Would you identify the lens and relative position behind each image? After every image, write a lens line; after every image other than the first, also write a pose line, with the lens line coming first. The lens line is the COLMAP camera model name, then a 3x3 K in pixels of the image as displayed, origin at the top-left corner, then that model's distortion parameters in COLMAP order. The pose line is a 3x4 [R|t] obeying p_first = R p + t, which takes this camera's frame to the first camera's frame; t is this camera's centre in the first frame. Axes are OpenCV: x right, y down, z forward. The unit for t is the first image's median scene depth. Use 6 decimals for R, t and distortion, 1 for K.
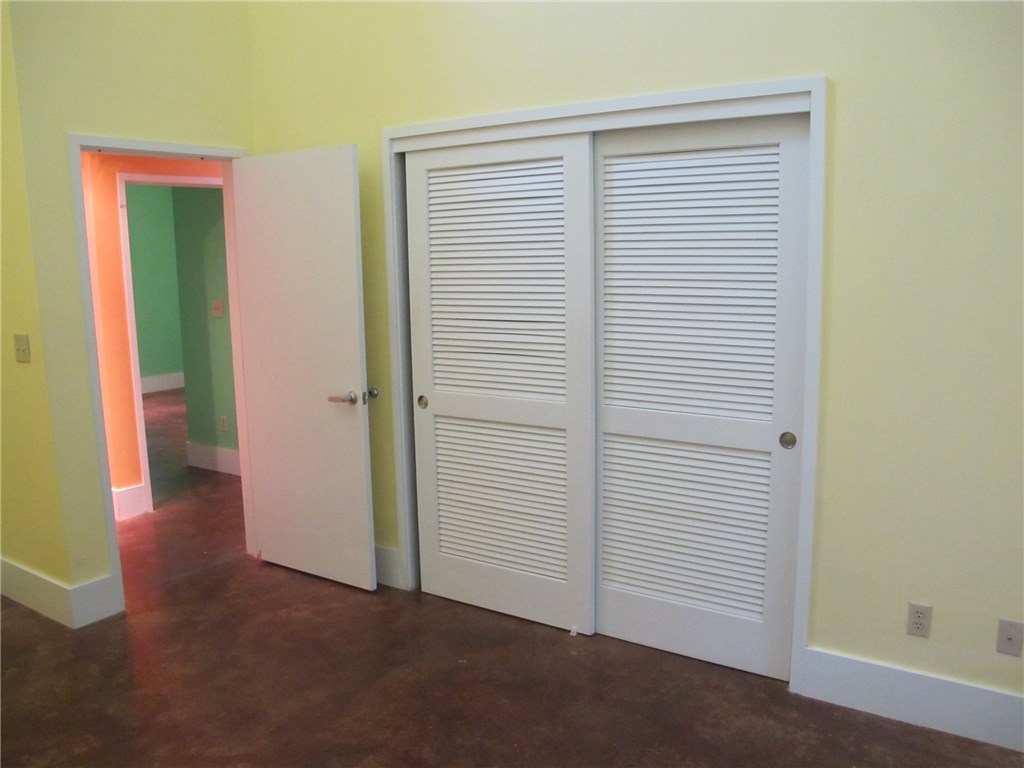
lens RADIAL K [[862.8, 0, 508.5], [0, 862.8, 395.4], [0, 0, 1]] dist [-0.150987, 0.113427]
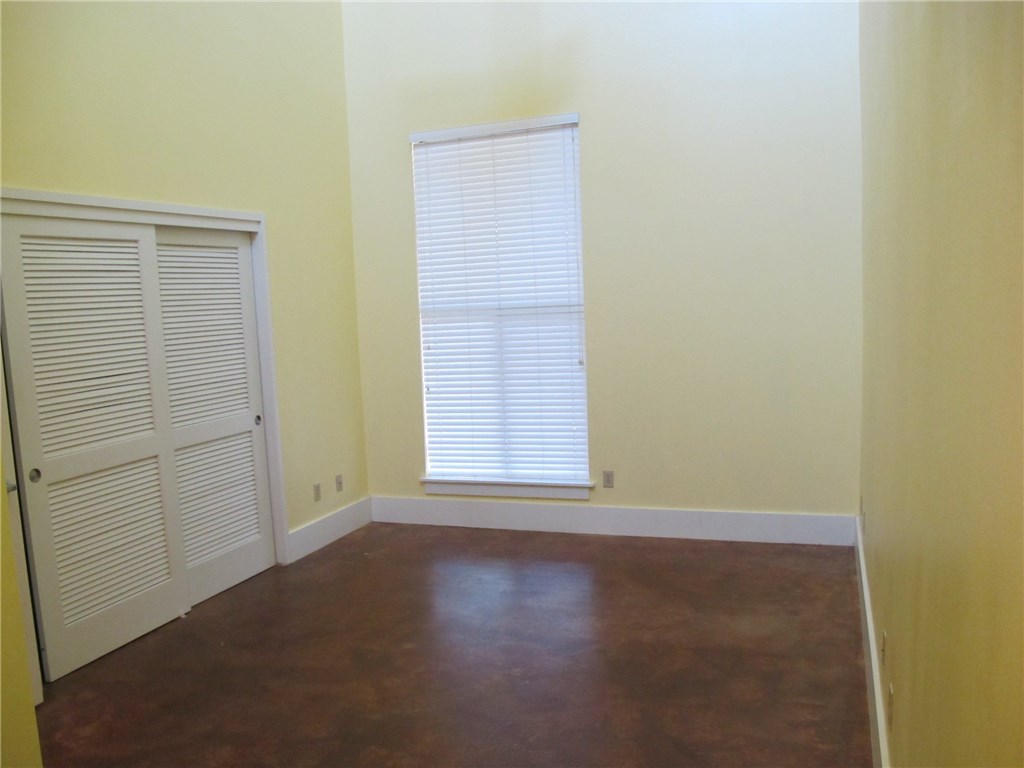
lens RADIAL K [[873.8, 0, 535.3], [0, 873.8, 386.2], [0, 0, 1]] dist [-0.060561, -0.003043]
pose [[-0.274650, -0.074580, 0.958648, -1.403239], [0.199085, 0.970973, 0.132576, -0.126126], [-0.940709, 0.227265, -0.251830, 0.850541]]
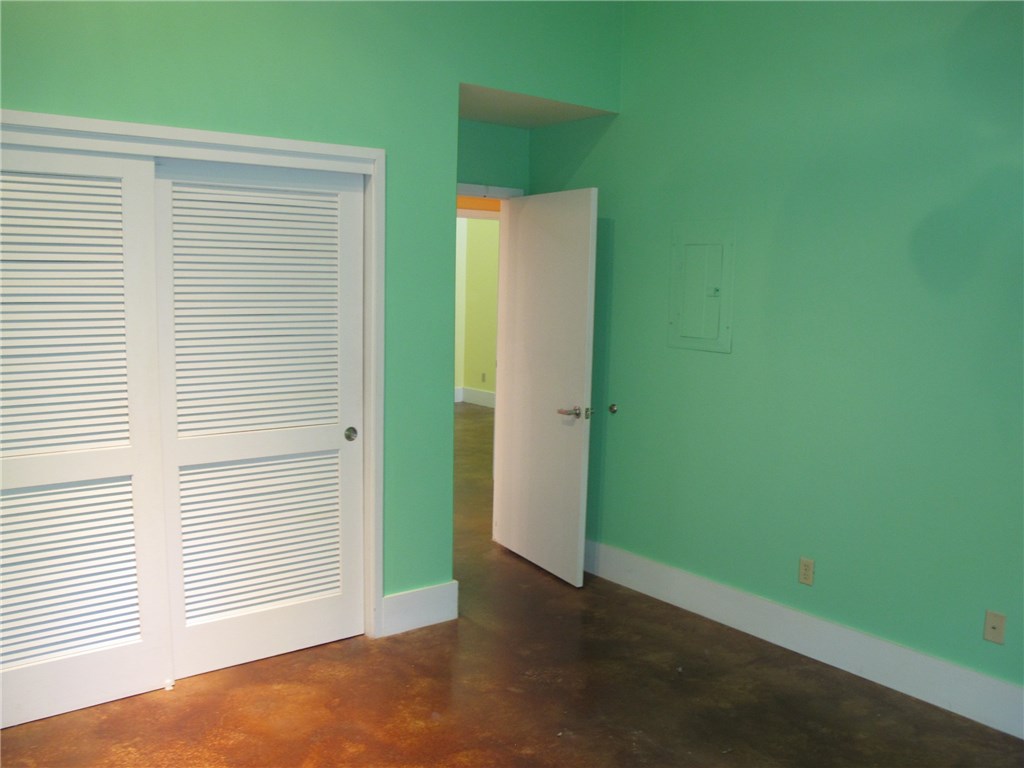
lens RADIAL K [[862.8, 0, 508.5], [0, 862.8, 395.4], [0, 0, 1]] dist [-0.150987, 0.113427]
pose [[0.311412, -0.115016, 0.943289, -0.707412], [0.127482, 0.988732, 0.078471, -0.069788], [-0.941685, 0.095816, 0.322565, 0.358146]]
